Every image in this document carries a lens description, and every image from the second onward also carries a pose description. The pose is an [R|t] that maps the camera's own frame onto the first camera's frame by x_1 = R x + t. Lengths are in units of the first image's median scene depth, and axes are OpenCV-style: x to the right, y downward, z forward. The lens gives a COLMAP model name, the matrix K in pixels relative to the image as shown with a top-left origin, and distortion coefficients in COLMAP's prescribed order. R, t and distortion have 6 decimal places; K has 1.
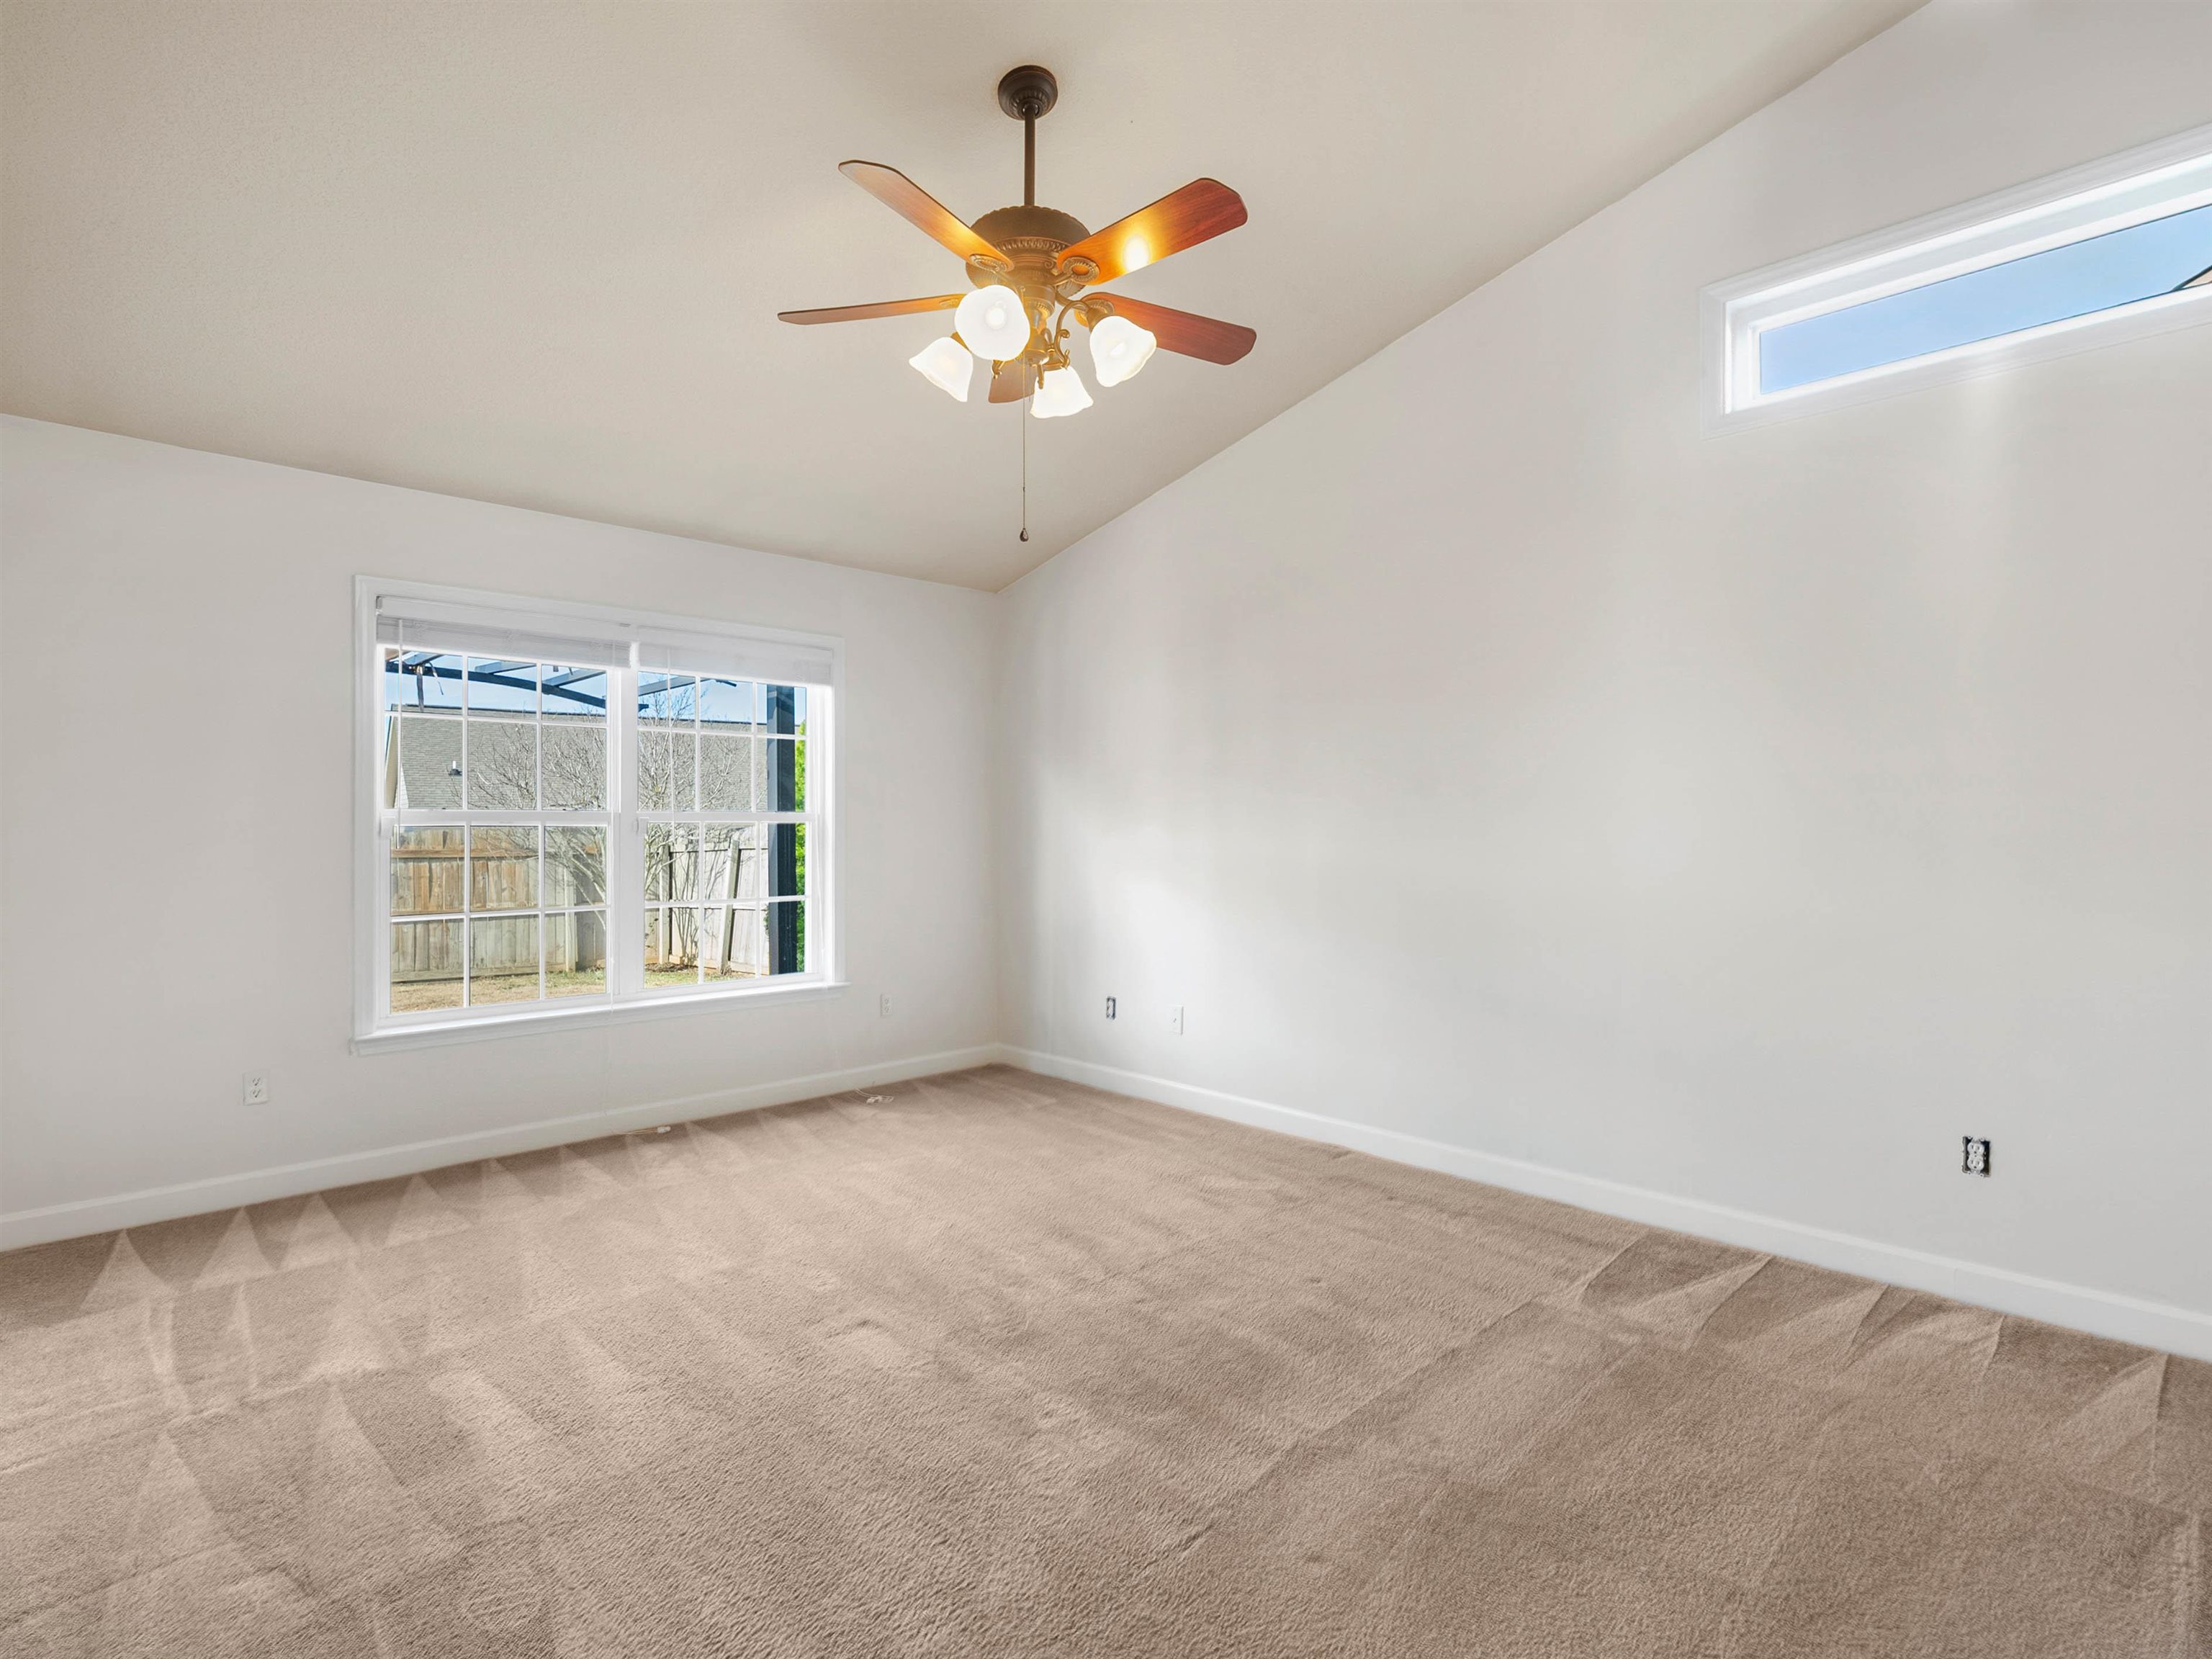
lens RADIAL K [[1132.3, 0, 1102.1], [0, 1132.3, 818.1], [0, 0, 1]] dist [-0.012922, 0.006747]
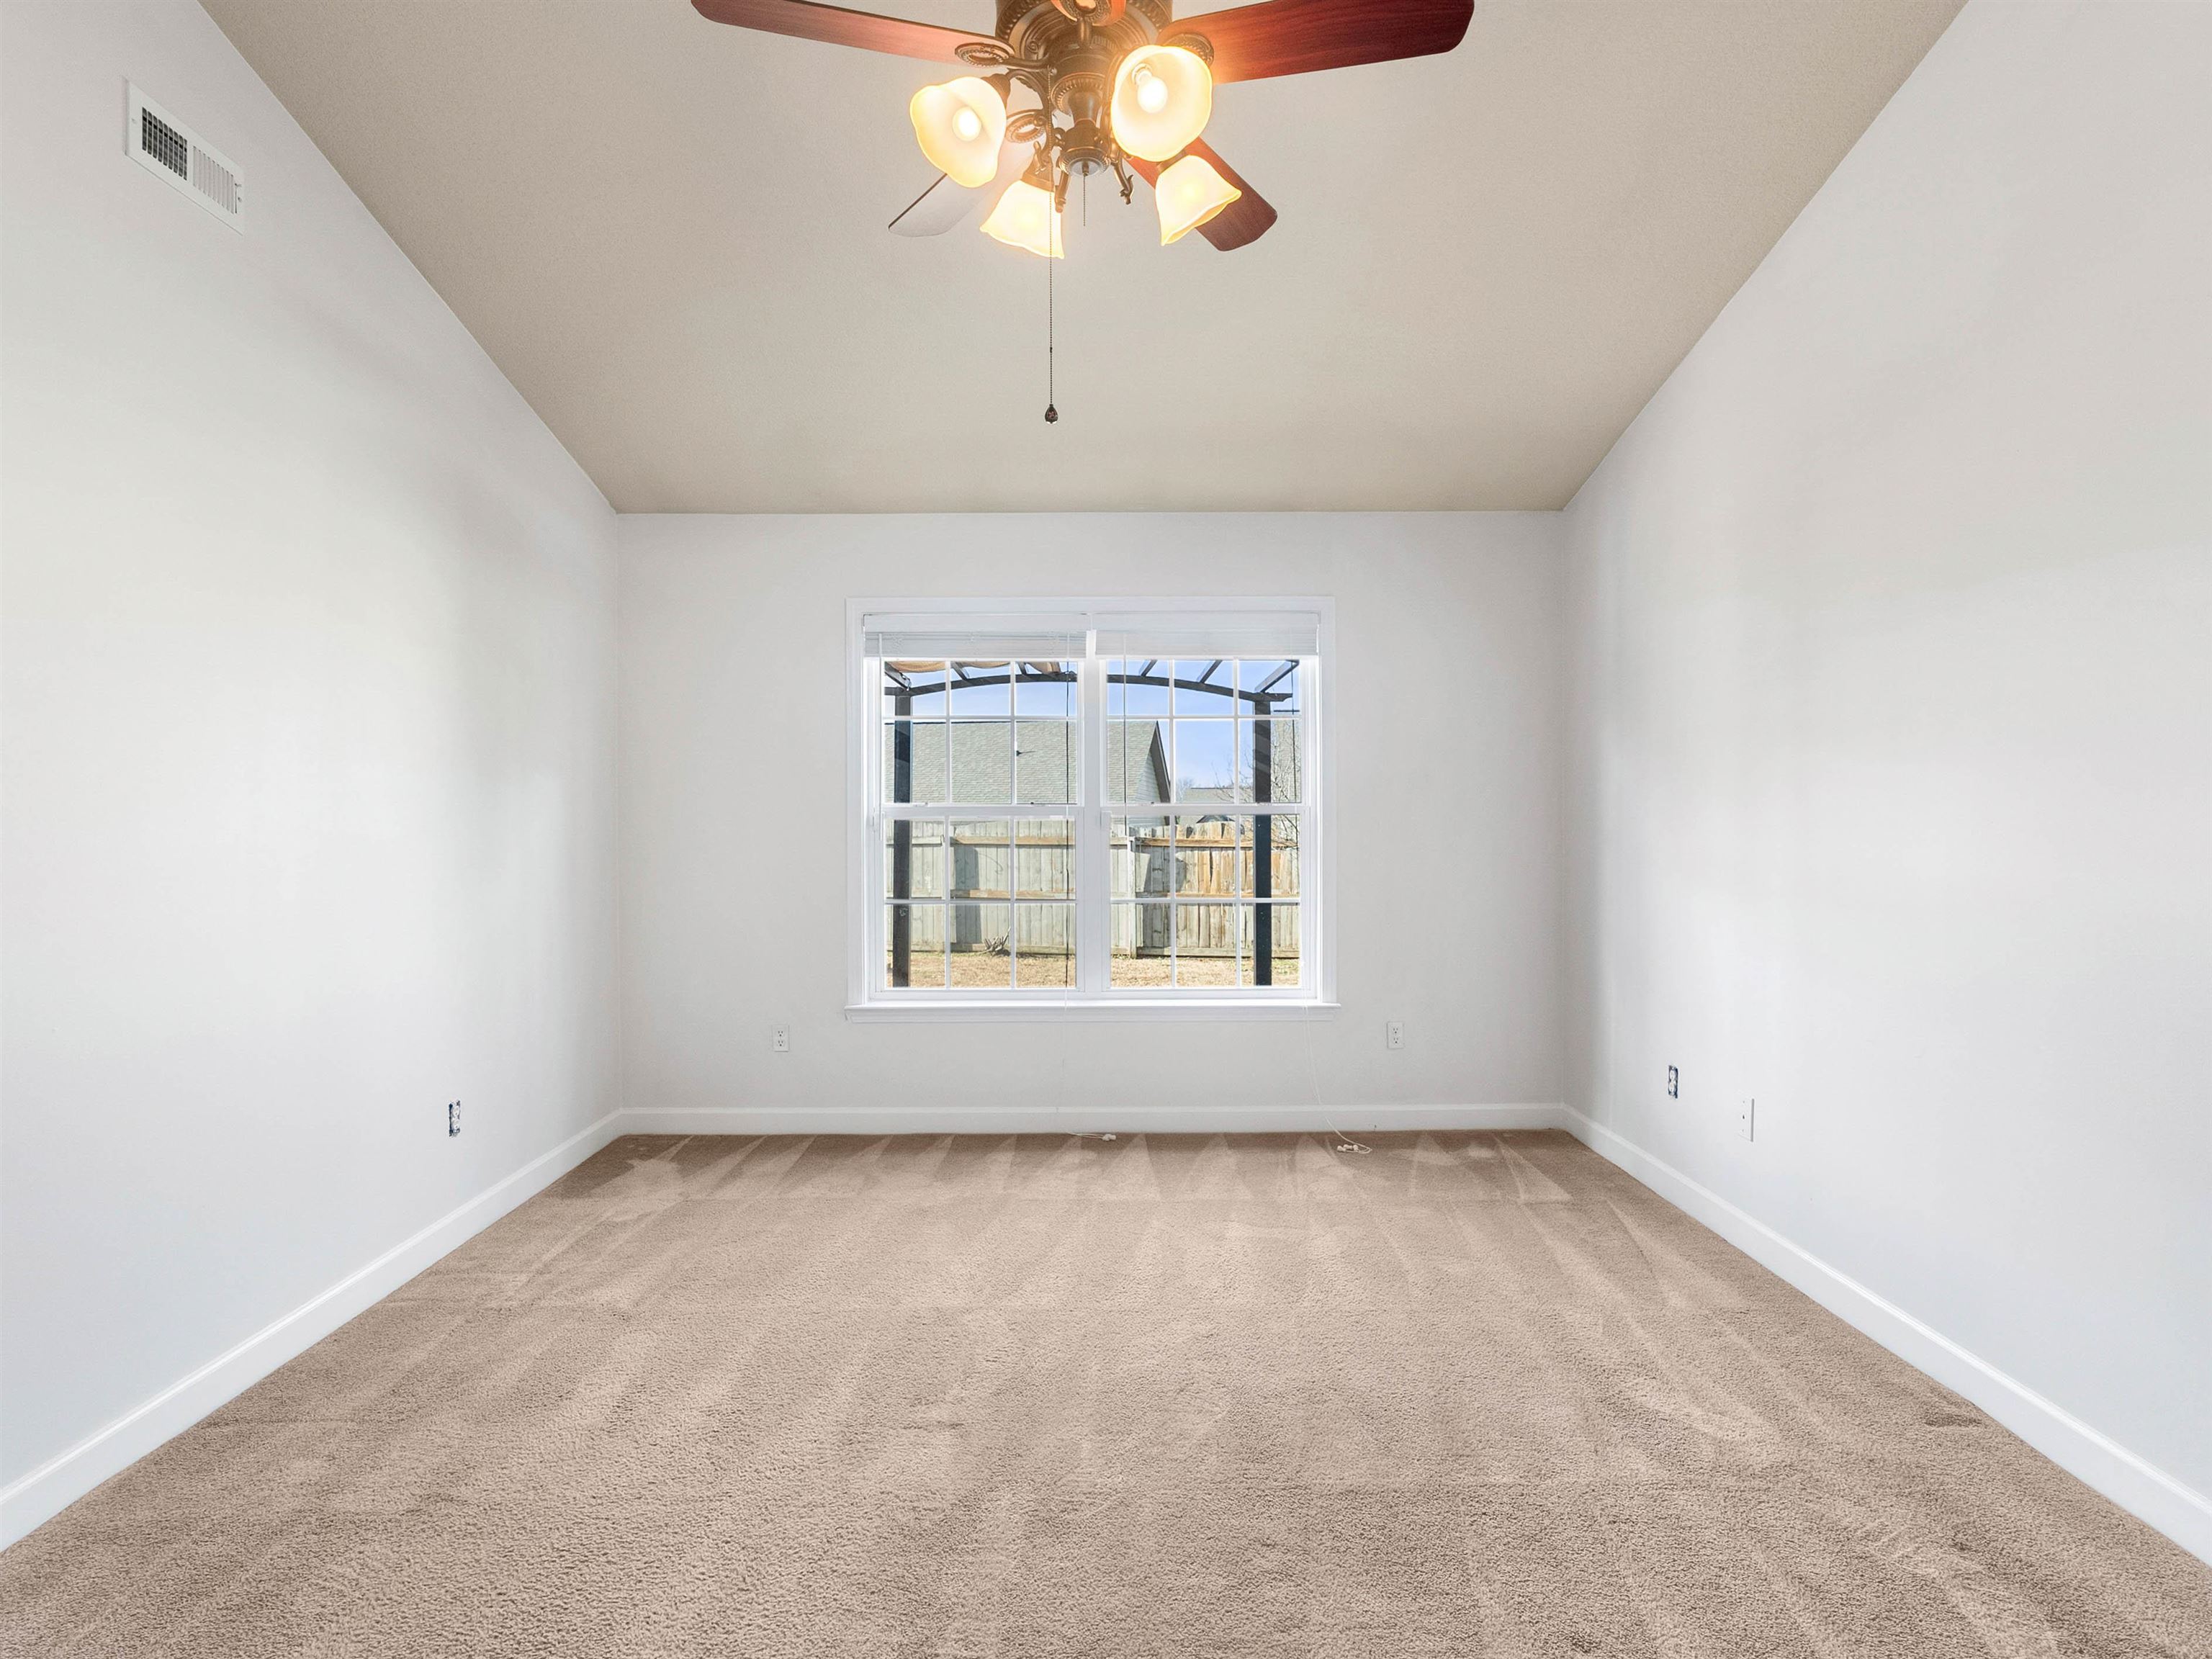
lens RADIAL K [[1136.4, 0, 1124.9], [0, 1136.4, 821.4], [0, 0, 1]] dist [-0.016652, 0.006936]
pose [[0.720148, 0.000765, -0.693820, 0.324035], [0.006750, 0.999944, 0.008110, 0.000909], [0.693787, -0.010524, 0.720103, 0.358416]]
